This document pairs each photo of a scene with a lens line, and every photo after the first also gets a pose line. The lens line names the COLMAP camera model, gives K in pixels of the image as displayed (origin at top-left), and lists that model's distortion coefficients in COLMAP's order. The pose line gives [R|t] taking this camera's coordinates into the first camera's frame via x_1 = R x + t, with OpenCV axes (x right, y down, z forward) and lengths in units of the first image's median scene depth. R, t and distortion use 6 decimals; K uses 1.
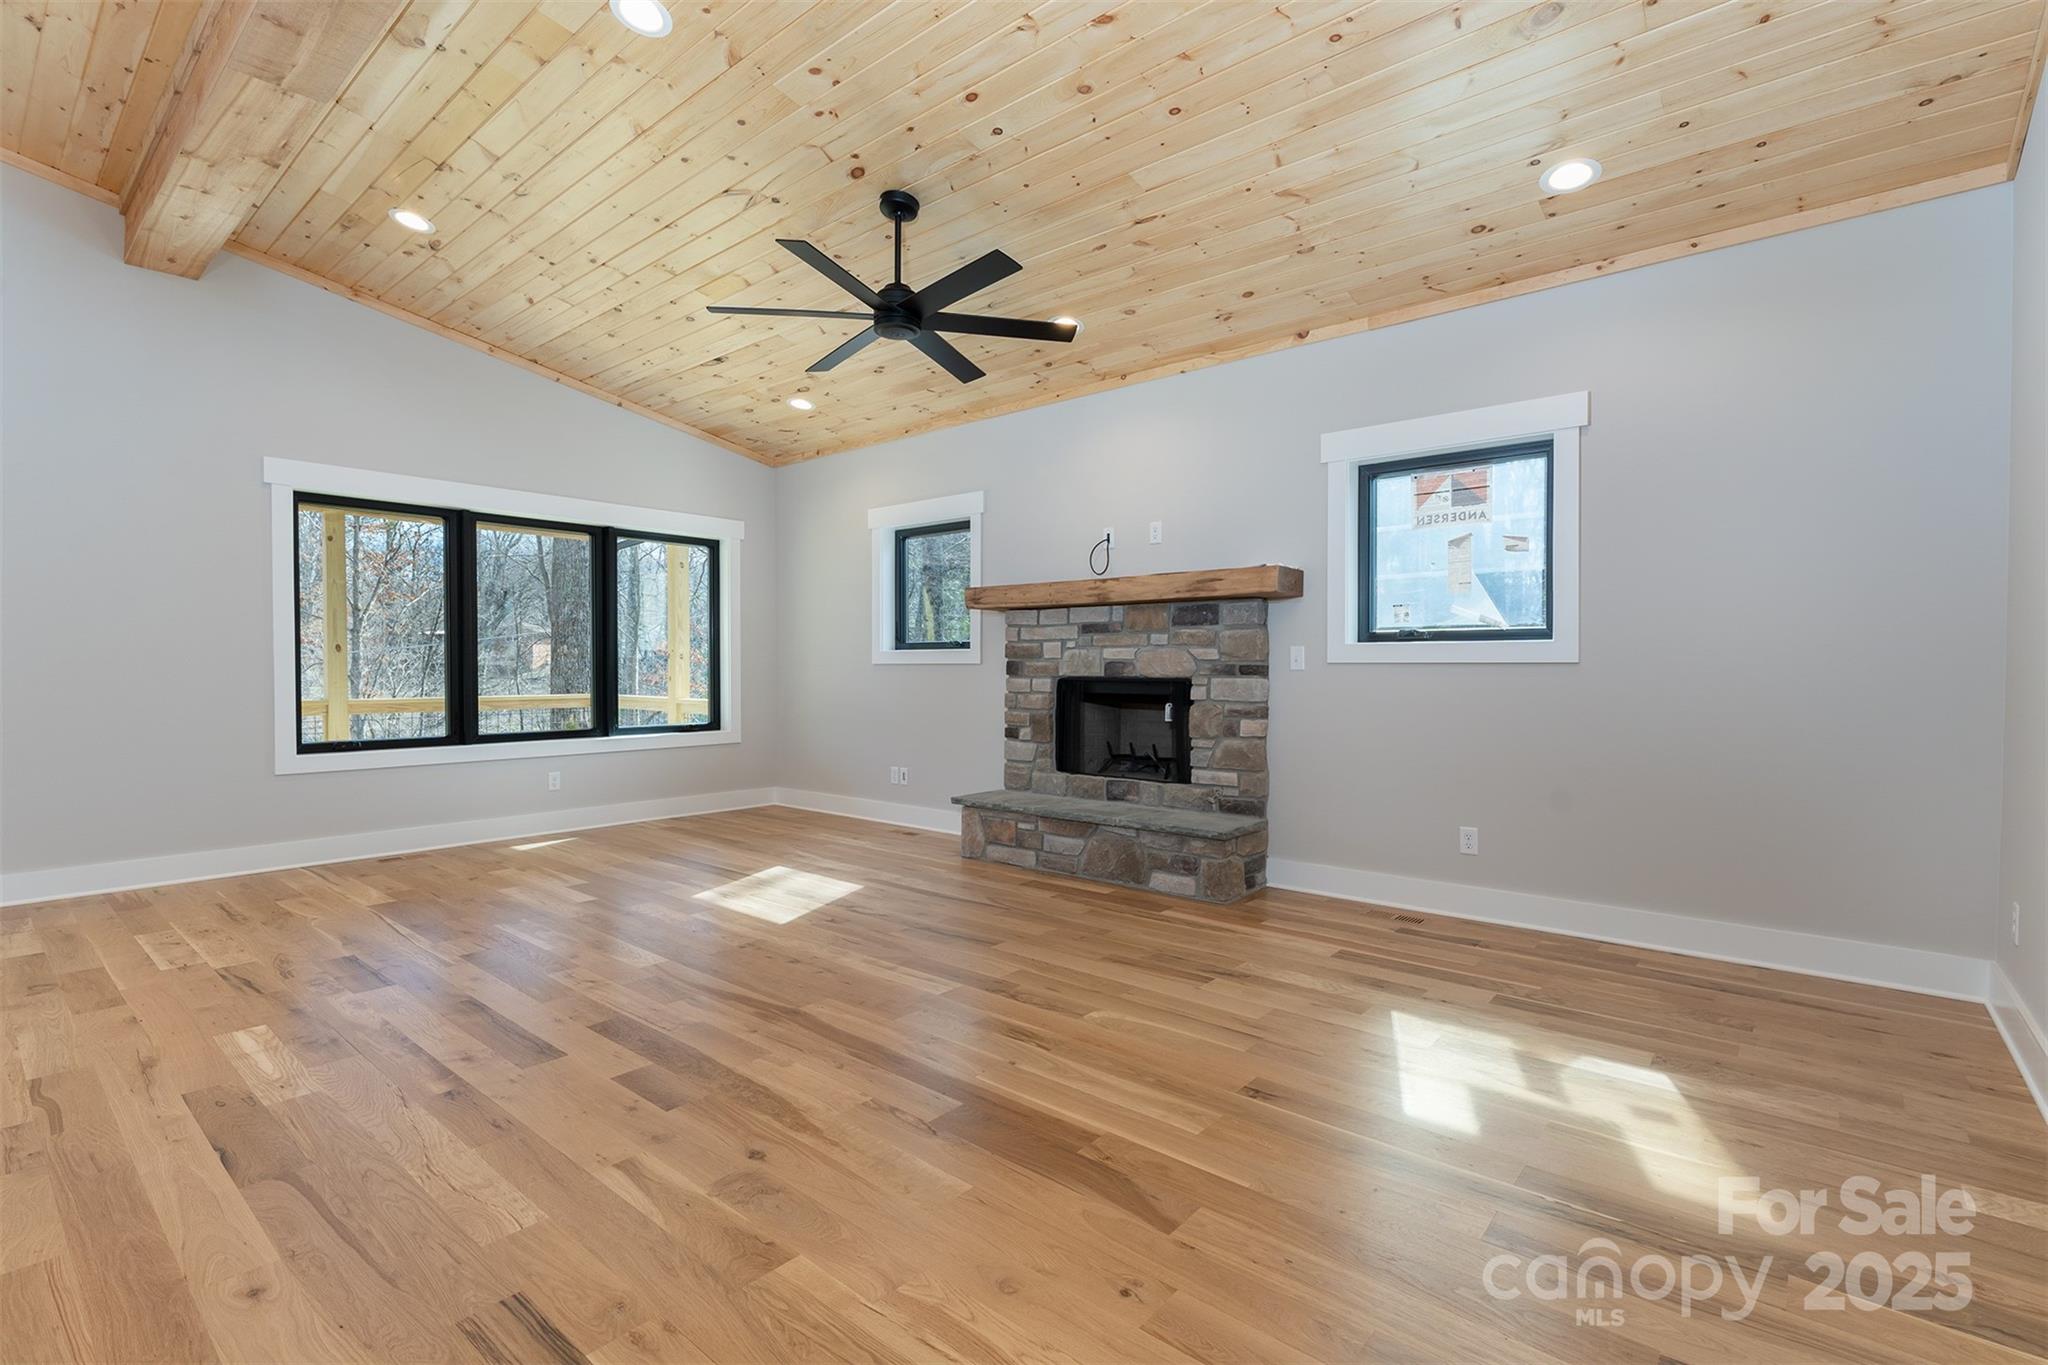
lens RADIAL K [[934.1, 0, 1036.7], [0, 934.1, 683.7], [0, 0, 1]] dist [-0.007303, -0.000595]
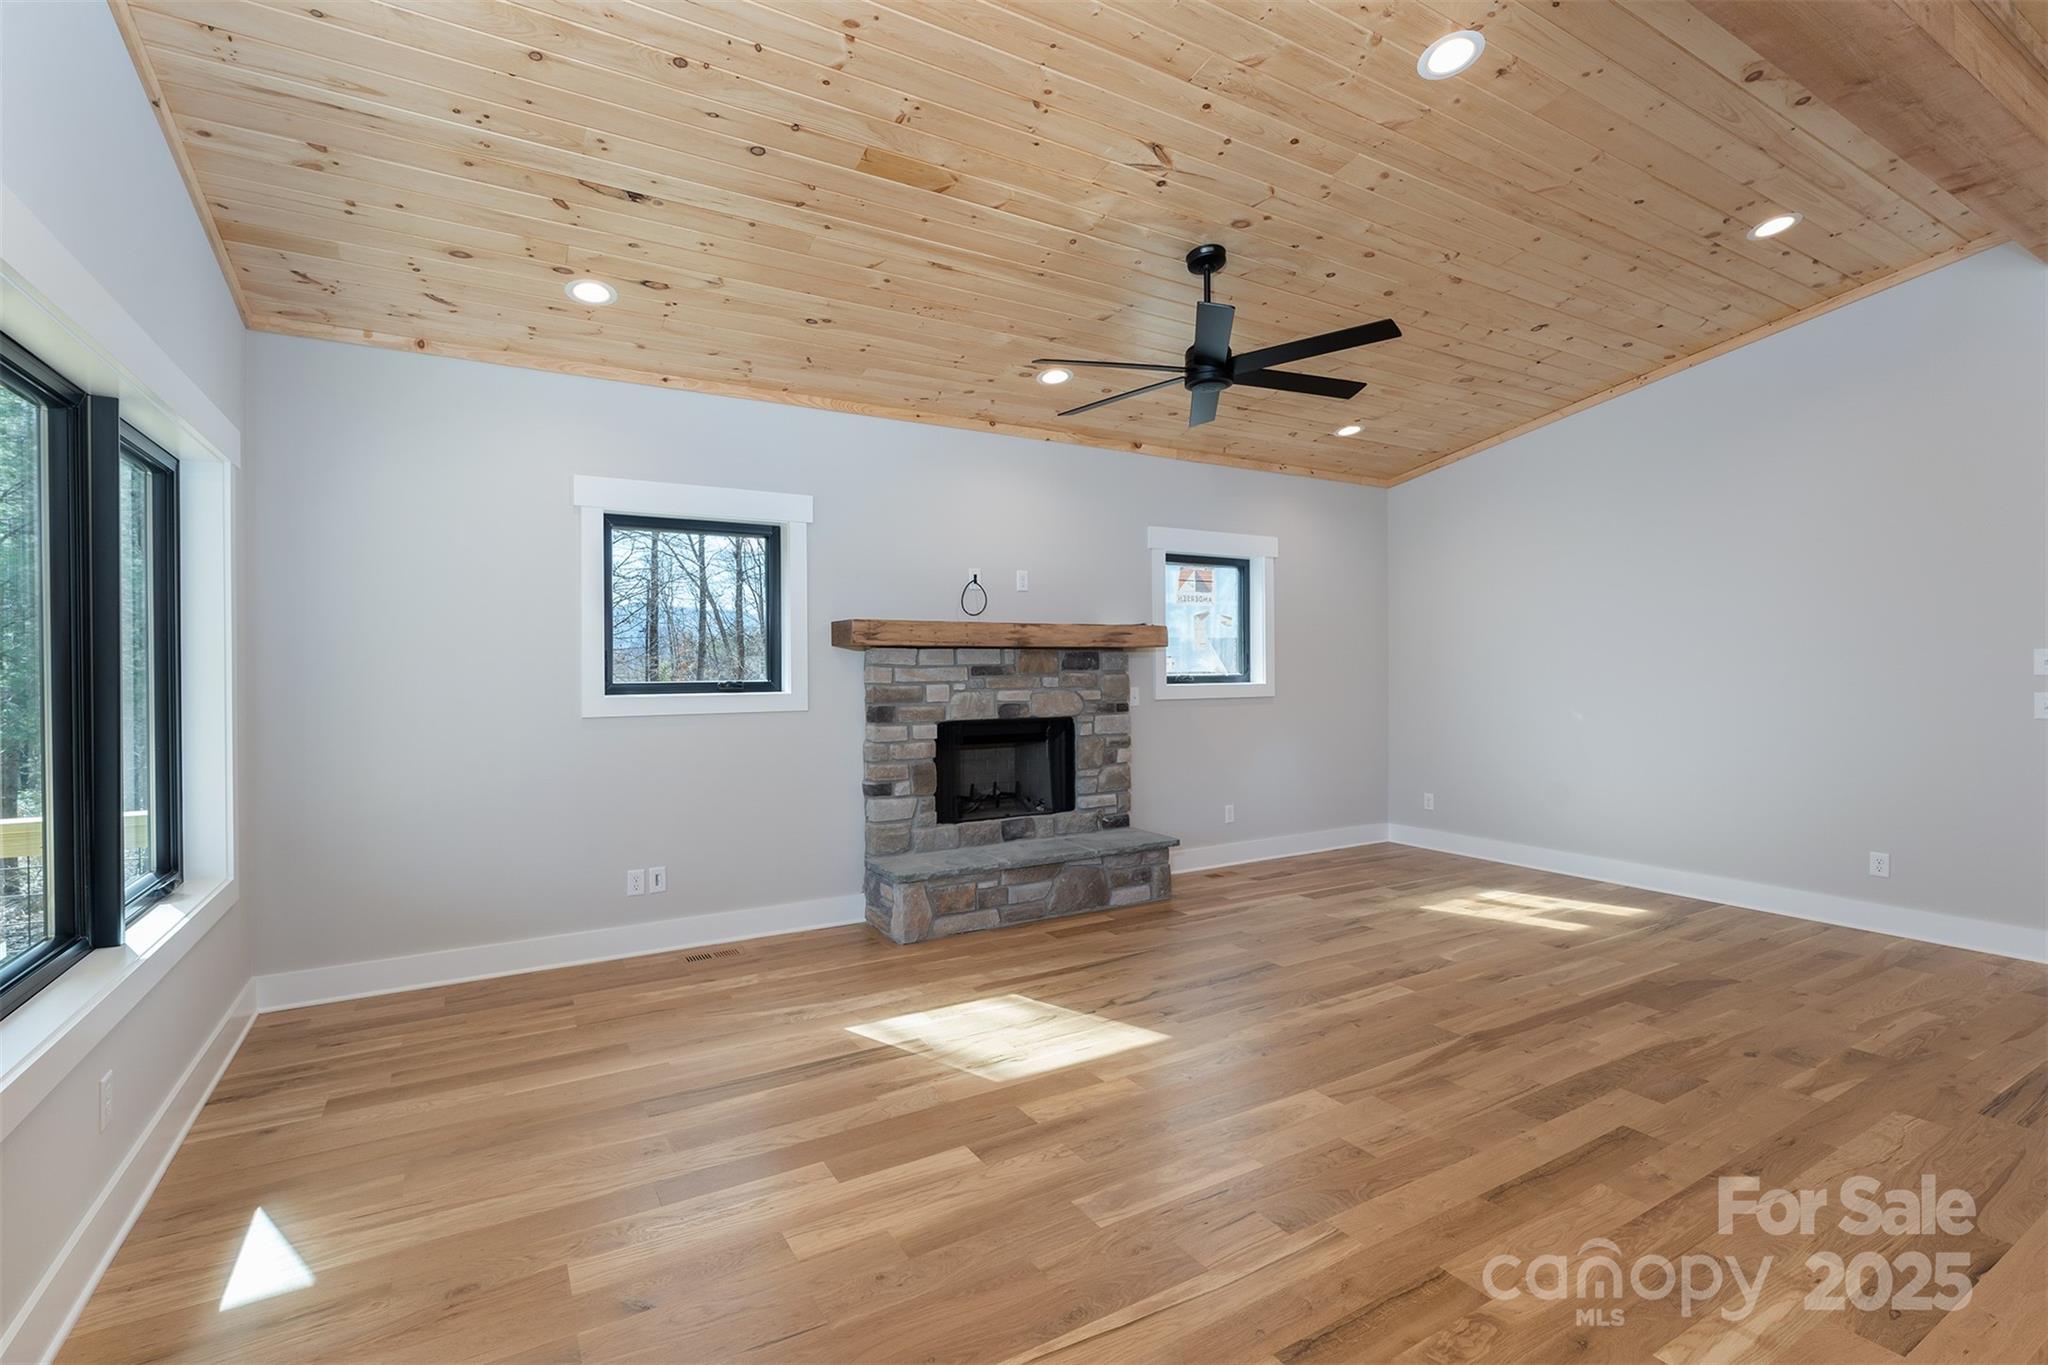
lens RADIAL K [[934.1, 0, 984.4], [0, 934.1, 667.2], [0, 0, 1]] dist [-0.007303, -0.000595]
pose [[0.344037, -0.003680, 0.938949, -0.955203], [0.023820, 0.999705, -0.004809, -0.064291], [-0.938654, 0.024020, 0.344023, 0.729786]]
